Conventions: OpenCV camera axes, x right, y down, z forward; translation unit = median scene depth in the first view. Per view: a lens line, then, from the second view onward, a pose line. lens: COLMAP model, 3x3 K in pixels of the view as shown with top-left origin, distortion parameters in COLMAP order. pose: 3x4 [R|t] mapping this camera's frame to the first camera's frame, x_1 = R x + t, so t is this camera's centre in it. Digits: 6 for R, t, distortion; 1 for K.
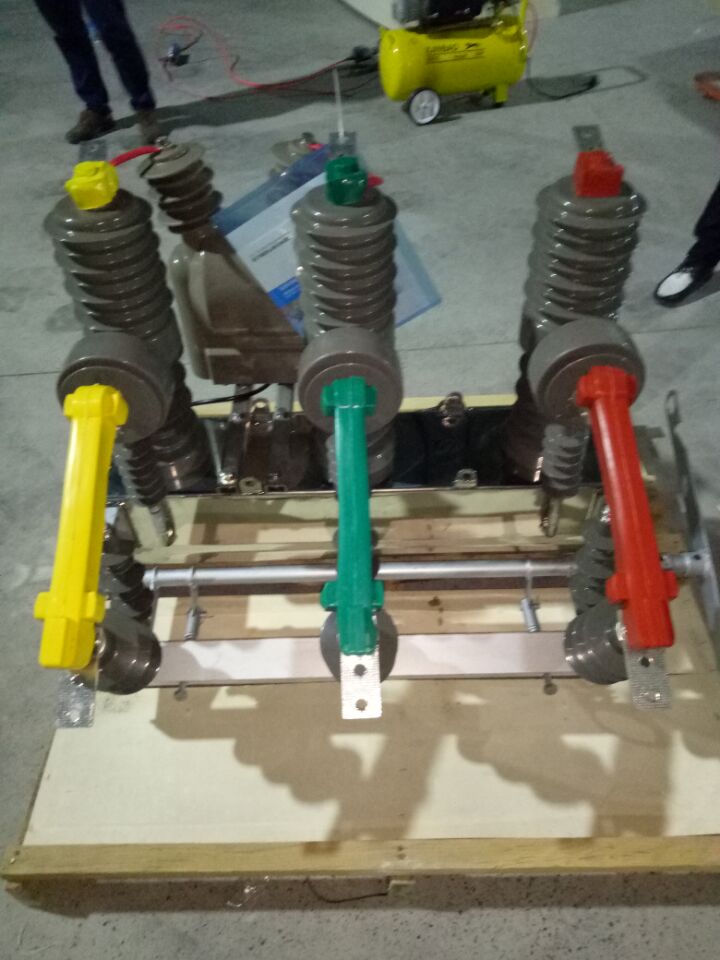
lens RADIAL K [[757.0, 0, 360.0], [0, 757.0, 480.0], [0, 0, 1]] dist [-0.003604, -0.005186]
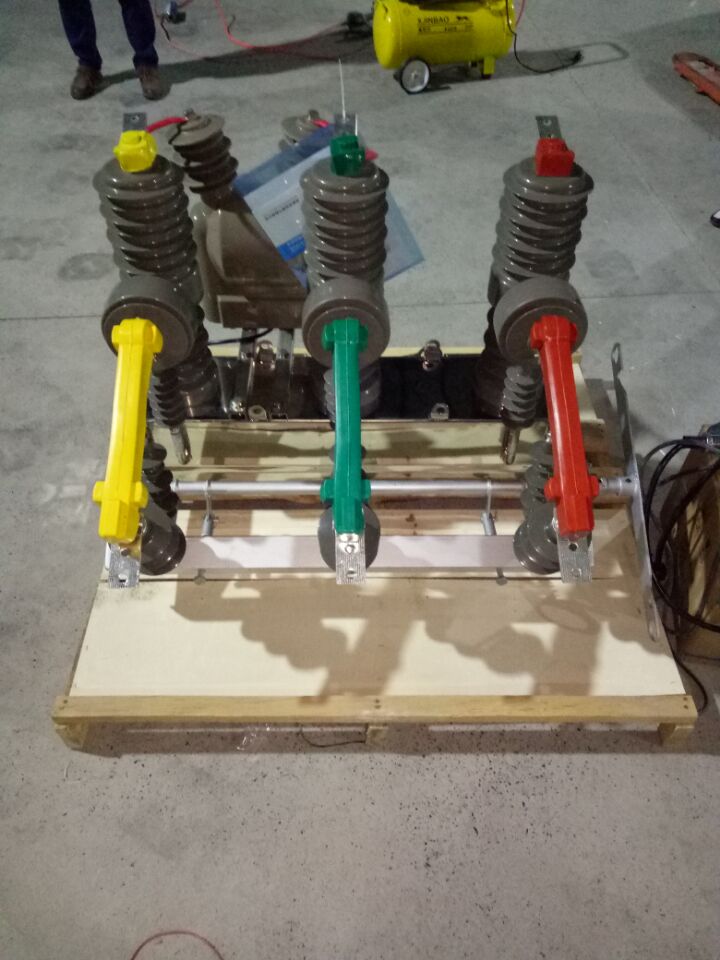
lens RADIAL K [[757.0, 0, 360.0], [0, 757.0, 480.0], [0, 0, 1]] dist [-0.003604, -0.005186]
pose [[0.999326, 0.024892, 0.026984, -0.015864], [-0.026076, 0.998671, 0.044452, 0.060638], [-0.025842, -0.045125, 0.998647, -0.204010]]
